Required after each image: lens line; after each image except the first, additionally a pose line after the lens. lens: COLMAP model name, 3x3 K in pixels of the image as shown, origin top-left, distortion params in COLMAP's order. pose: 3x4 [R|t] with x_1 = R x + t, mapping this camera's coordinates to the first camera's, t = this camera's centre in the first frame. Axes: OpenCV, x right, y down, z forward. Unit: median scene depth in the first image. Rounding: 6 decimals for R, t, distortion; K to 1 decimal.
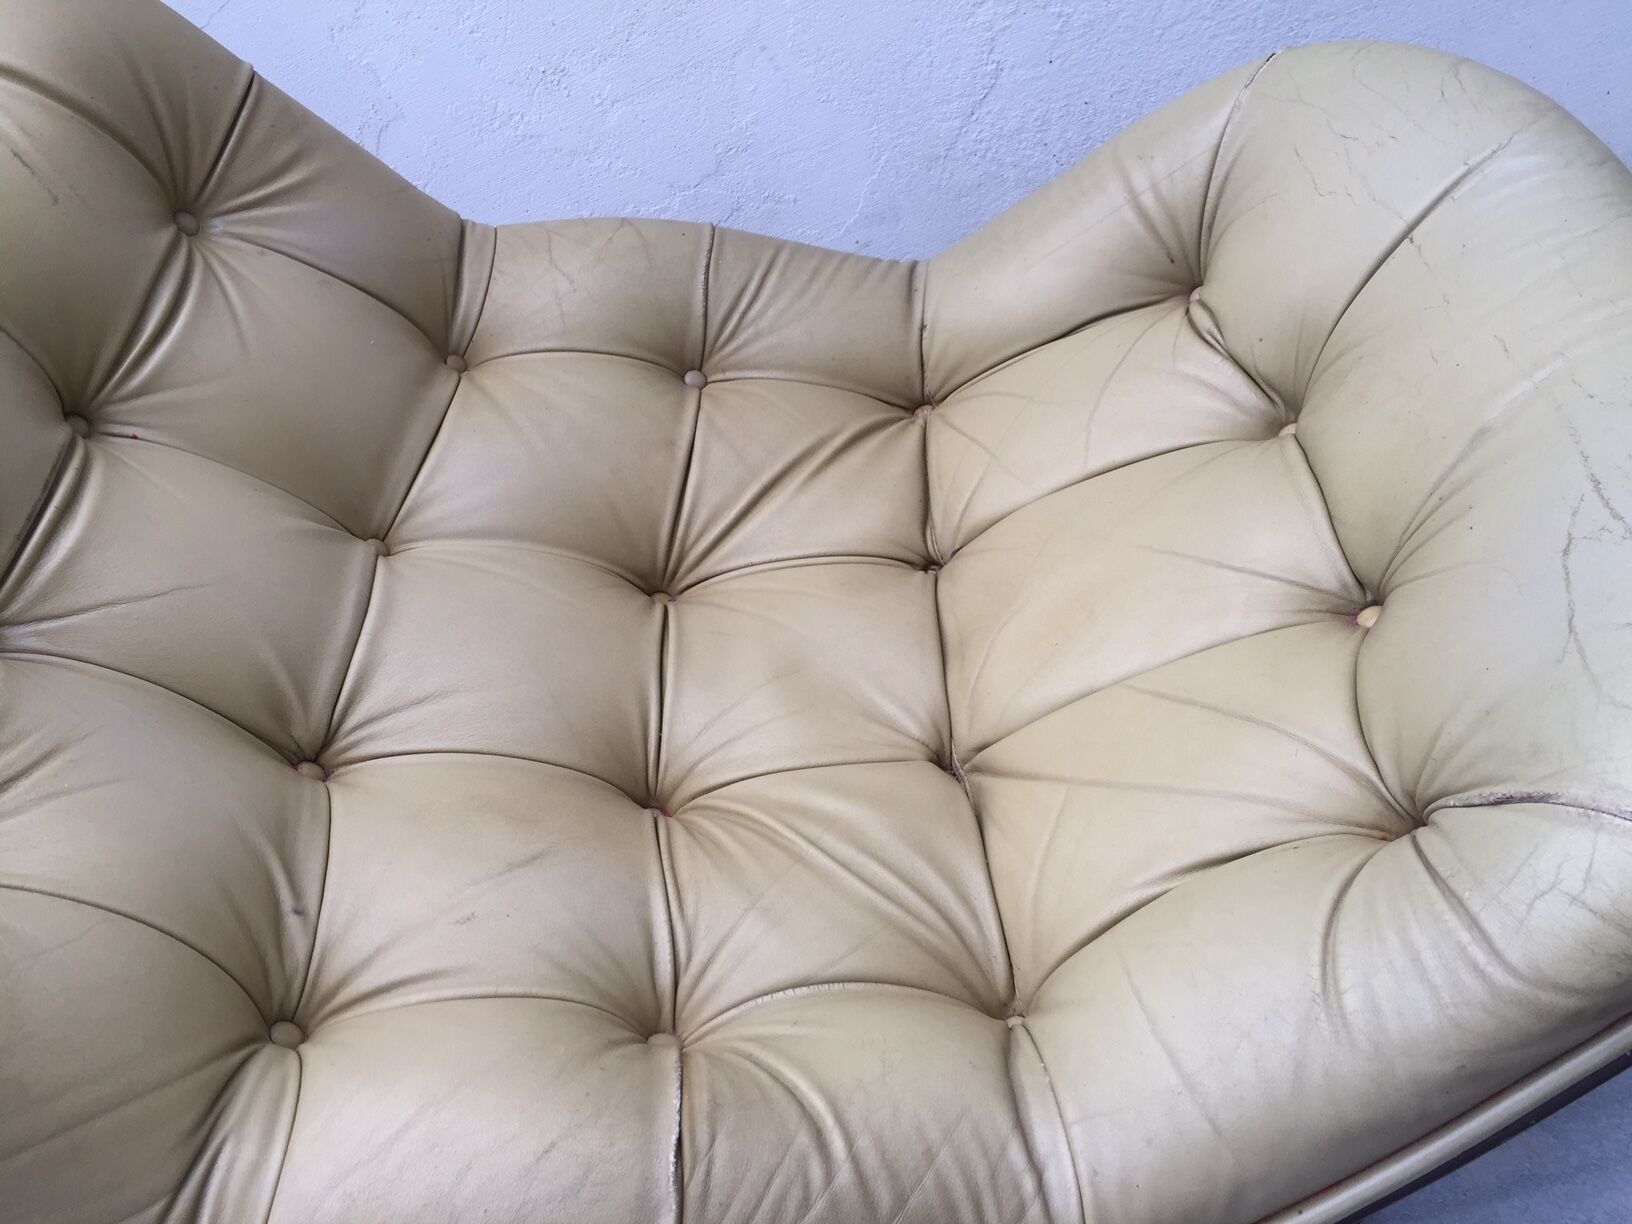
lens RADIAL K [[1428.6, 0, 839.8], [0, 1428.6, 612.6], [0, 0, 1]] dist [0.078694, -0.134091]
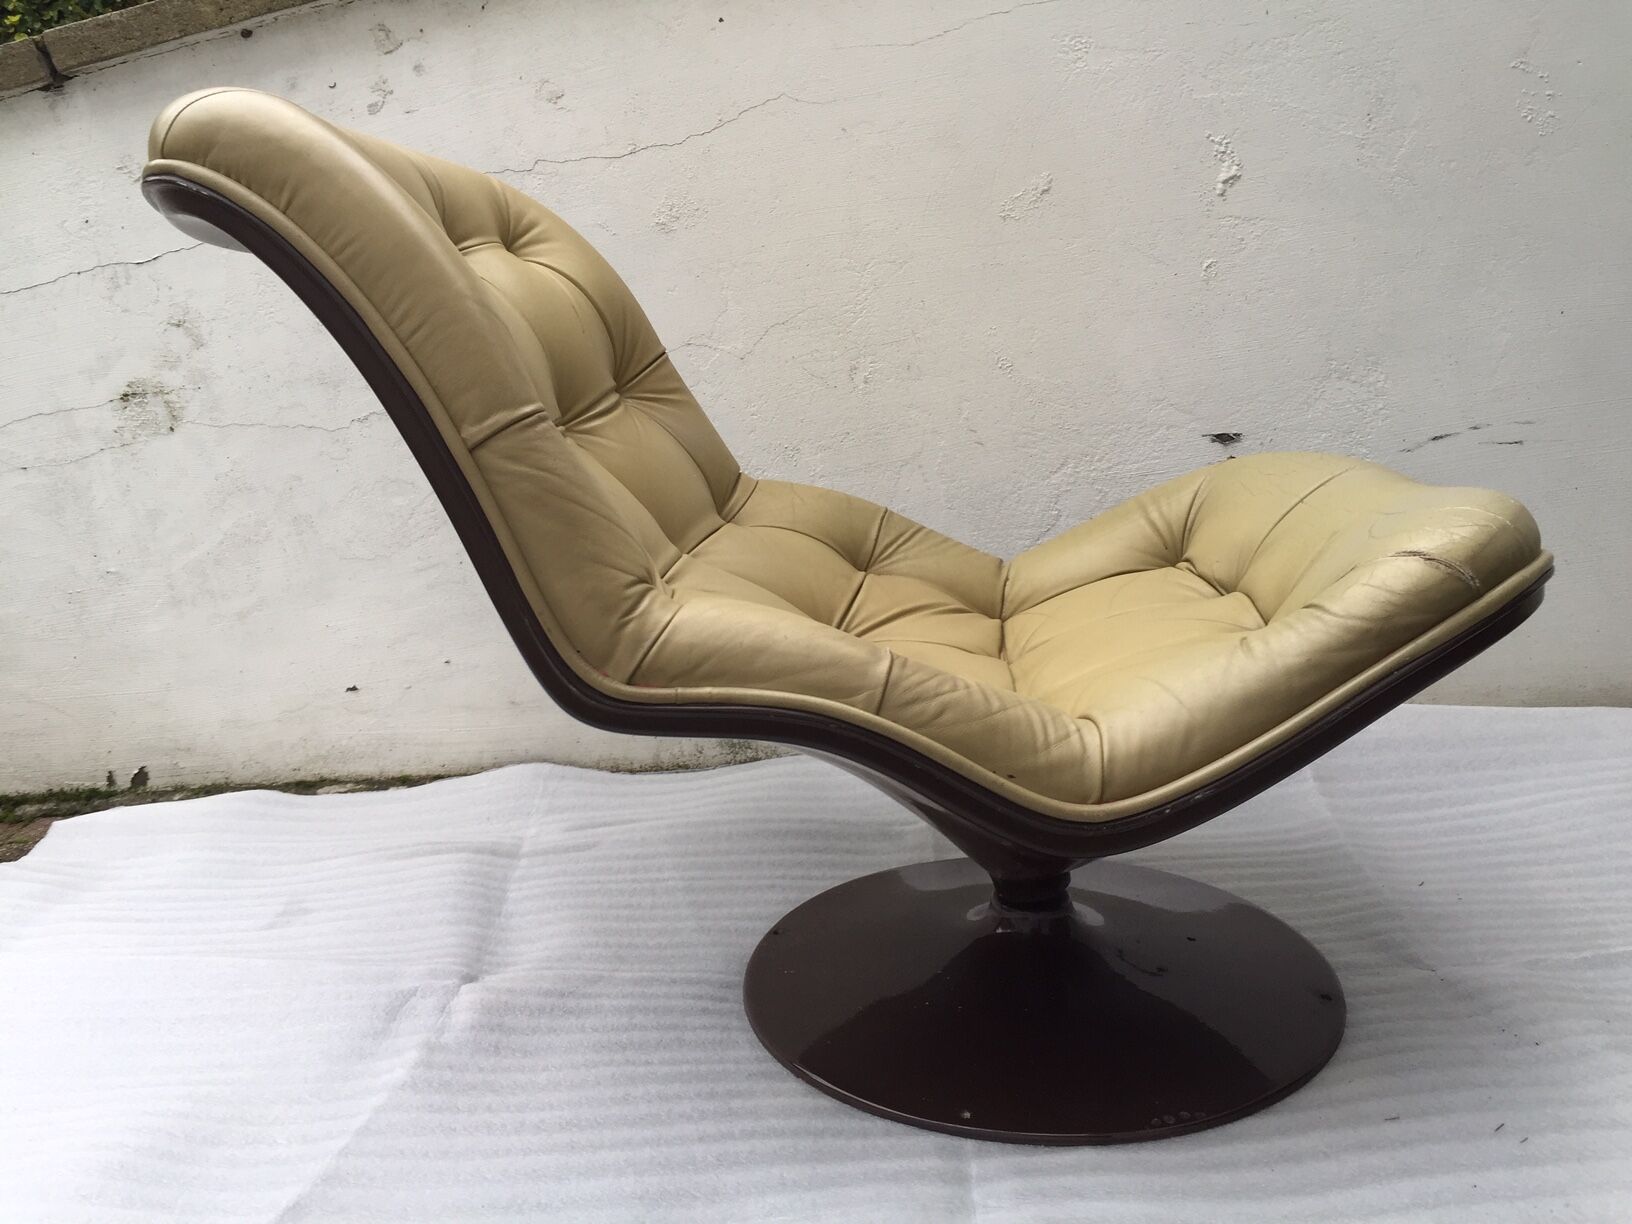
lens RADIAL K [[1428.6, 0, 839.8], [0, 1428.6, 612.6], [0, 0, 1]] dist [0.078694, -0.134091]
pose [[0.974155, 0.224917, -0.020867, -0.083228], [-0.200831, 0.820129, -0.535775, 0.737815], [-0.103391, 0.526118, 0.844103, -0.313450]]
